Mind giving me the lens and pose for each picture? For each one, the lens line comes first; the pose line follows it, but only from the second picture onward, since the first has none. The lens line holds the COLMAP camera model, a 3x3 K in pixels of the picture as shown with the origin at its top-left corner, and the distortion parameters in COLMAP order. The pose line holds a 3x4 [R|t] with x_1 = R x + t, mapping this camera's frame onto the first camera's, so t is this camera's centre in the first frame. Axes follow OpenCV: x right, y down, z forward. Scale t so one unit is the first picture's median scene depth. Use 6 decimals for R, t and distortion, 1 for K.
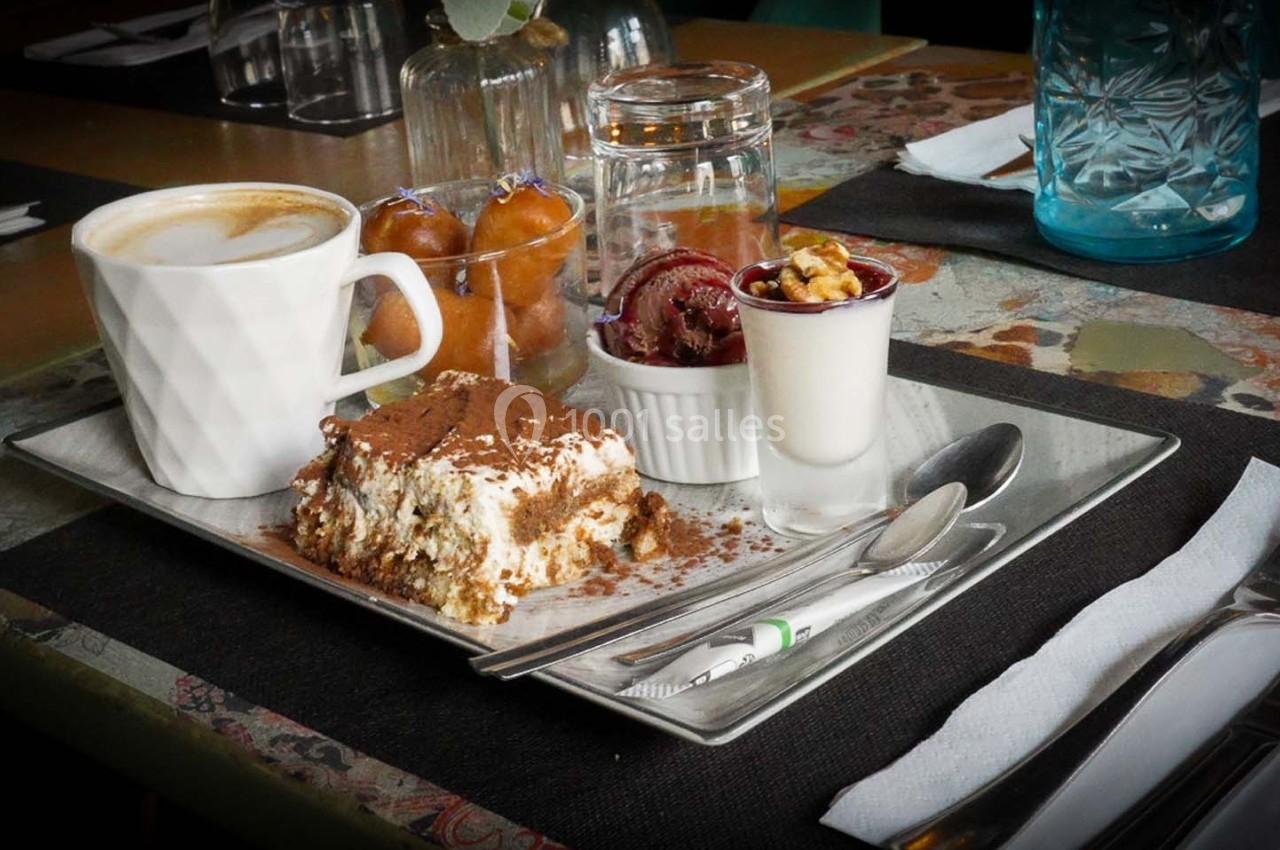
lens RADIAL K [[2168.4, 0, 640.0], [0, 2168.4, 425.0], [0, 0, 1]] dist [-0.071218, 0.102818]
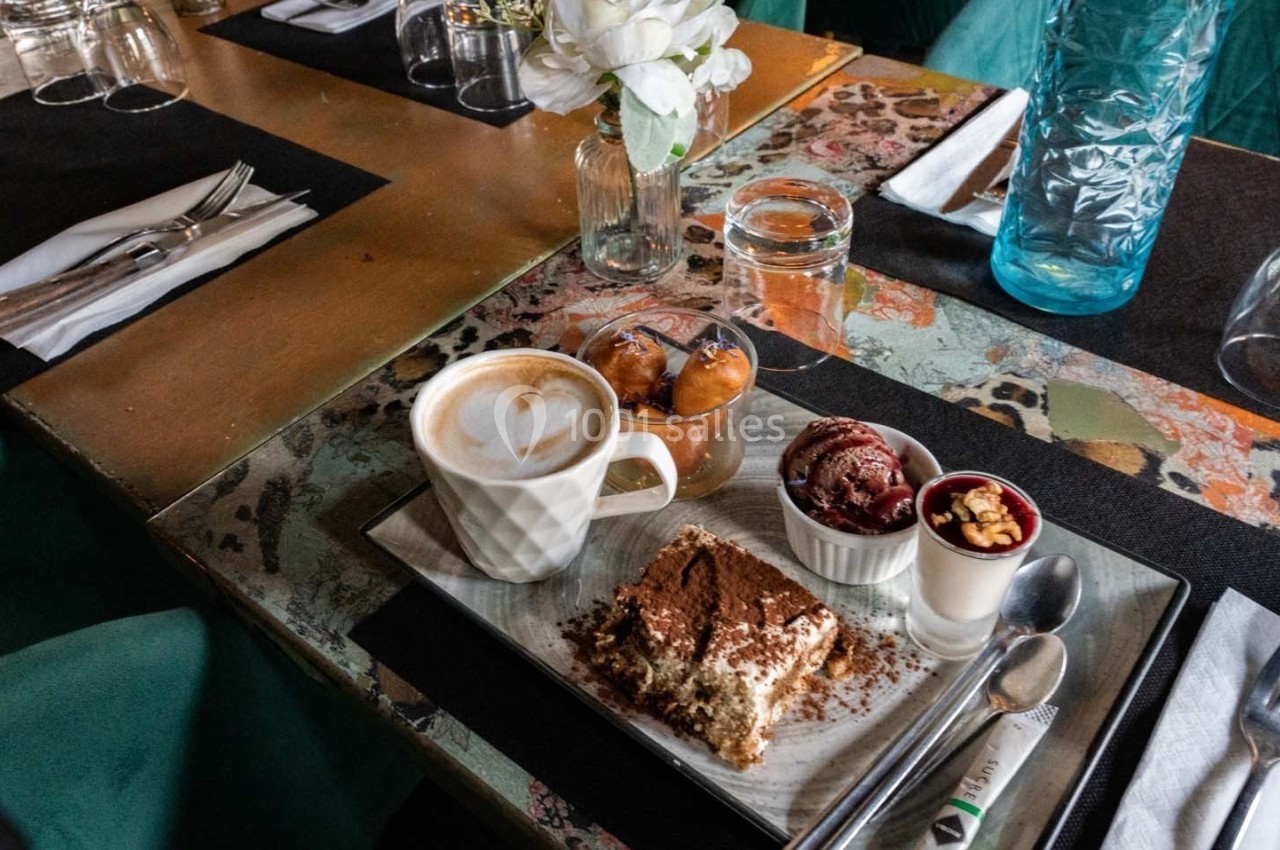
lens RADIAL K [[1024.3, 0, 640.0], [0, 1024.3, 425.0], [0, 0, 1]] dist [-0.001016, 0.002049]
pose [[0.995883, -0.017455, 0.088954, -0.192685], [-0.014883, 0.936488, 0.350383, -0.345688], [-0.089421, -0.350265, 0.932373, 0.423849]]
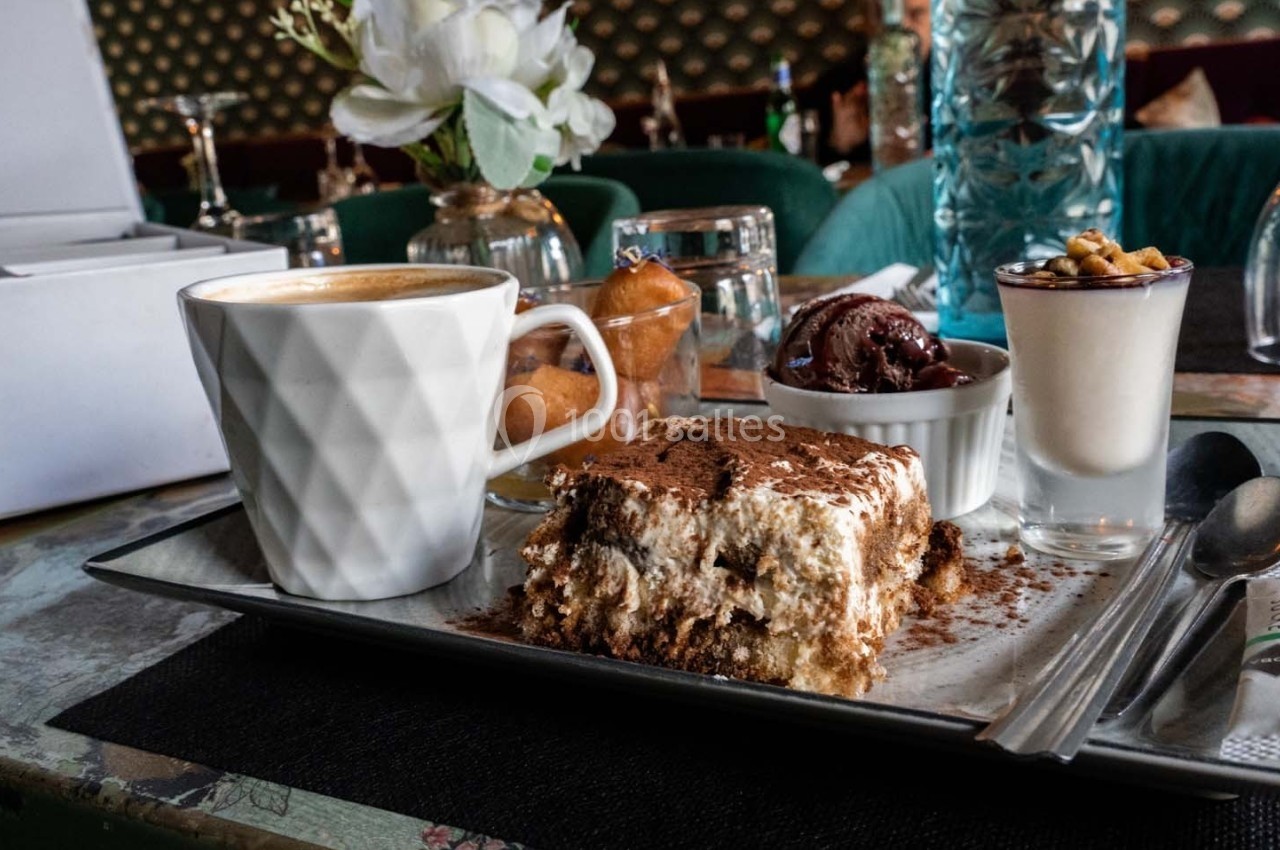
lens RADIAL K [[1124.8, 0, 635.1], [0, 1124.8, 464.7], [0, 0, 1]] dist [0.008277, -0.013373]
pose [[0.964576, -0.069405, 0.254511, -0.227090], [0.103214, 0.987151, -0.121978, 0.050657], [-0.242775, 0.143927, 0.959346, 0.605057]]
